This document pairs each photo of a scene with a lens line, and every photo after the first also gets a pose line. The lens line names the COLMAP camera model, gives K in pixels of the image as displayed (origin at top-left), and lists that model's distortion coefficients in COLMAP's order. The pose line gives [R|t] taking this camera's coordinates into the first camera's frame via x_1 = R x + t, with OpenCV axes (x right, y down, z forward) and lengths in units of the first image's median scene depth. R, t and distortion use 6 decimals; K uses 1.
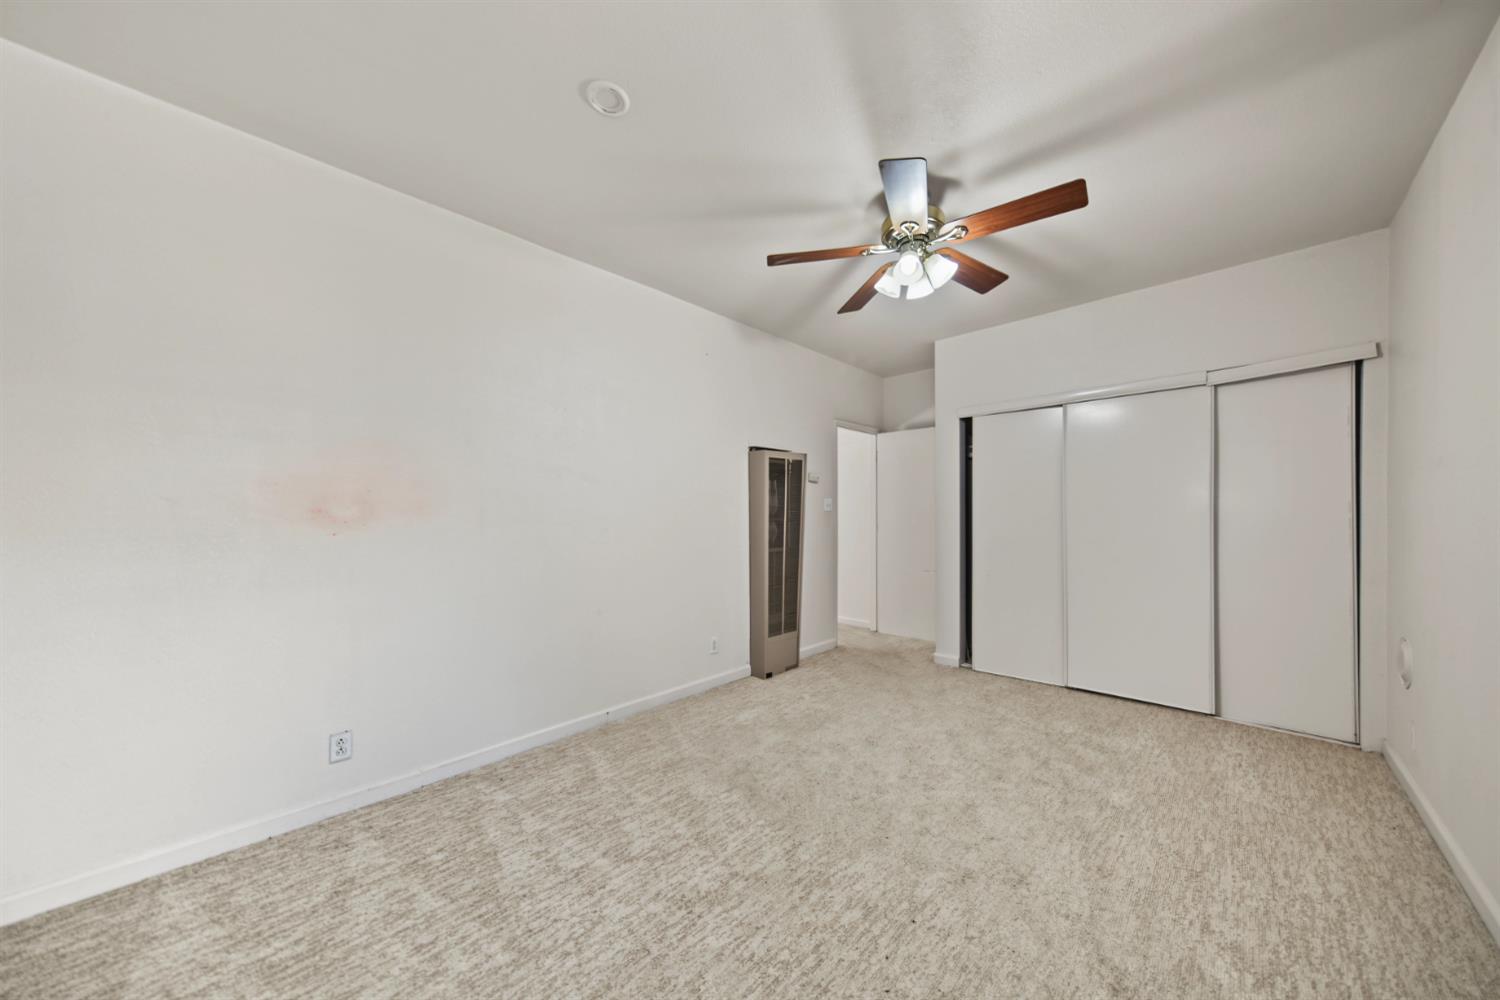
lens RADIAL K [[492.1, 0, 751.9], [0, 492.1, 513.3], [0, 0, 1]] dist [-0.003139, 0.000134]
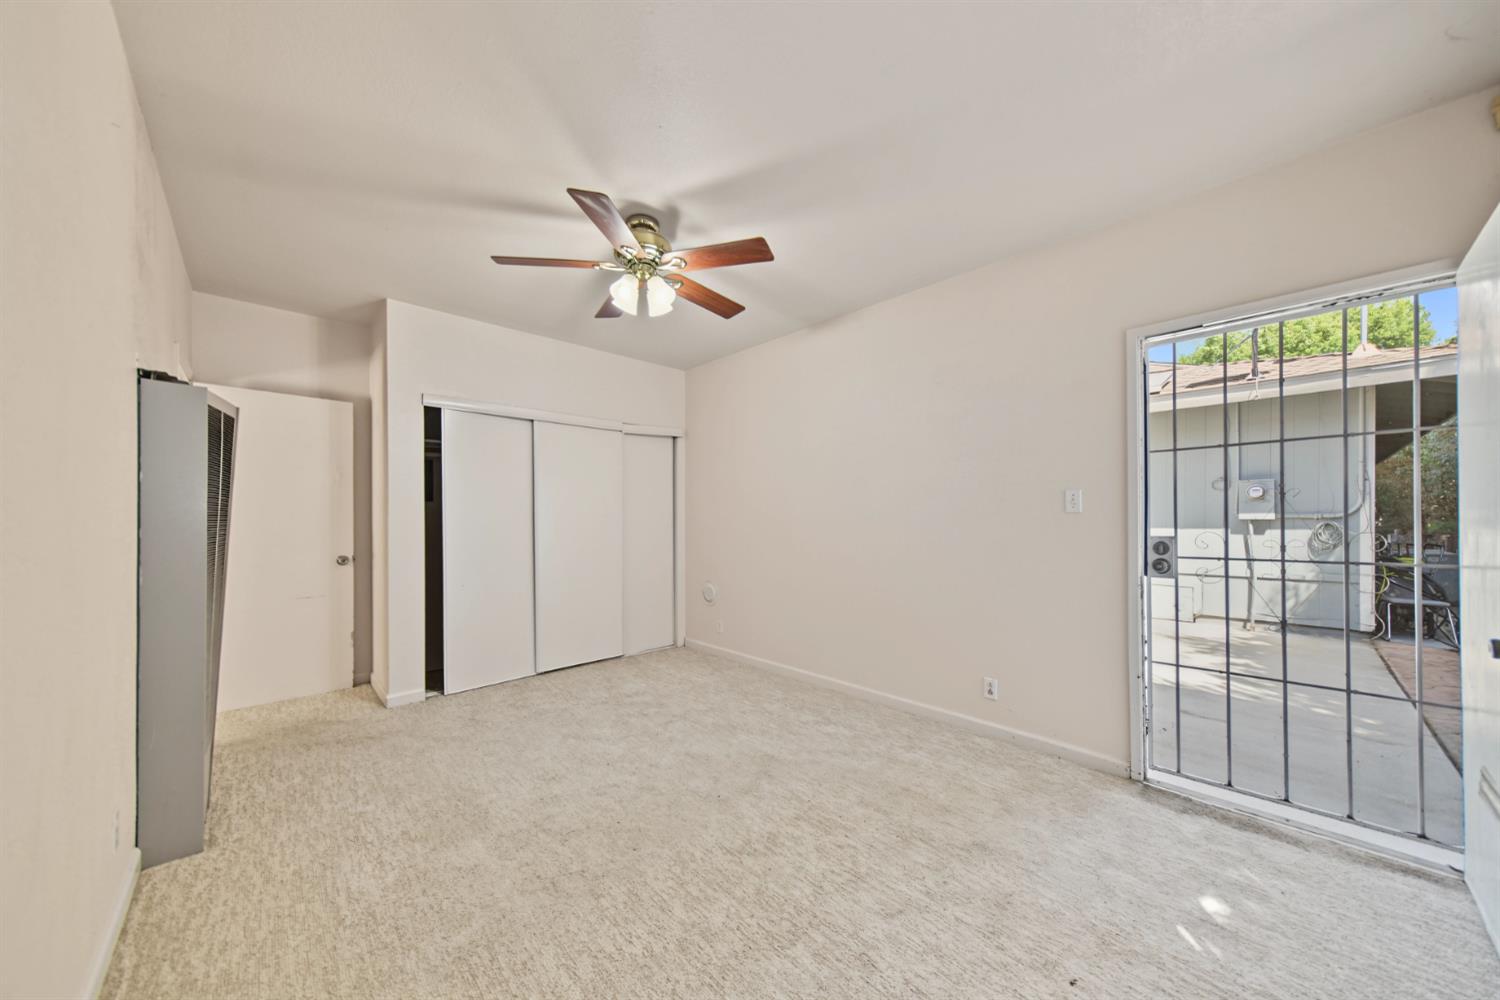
lens RADIAL K [[492.1, 0, 769.1], [0, 492.1, 515.9], [0, 0, 1]] dist [-0.003139, 0.000134]
pose [[0.052020, 0.010451, 0.998591, -0.565187], [-0.003169, 0.999942, -0.010300, 0.005312], [-0.998641, -0.002629, 0.052050, 0.524012]]
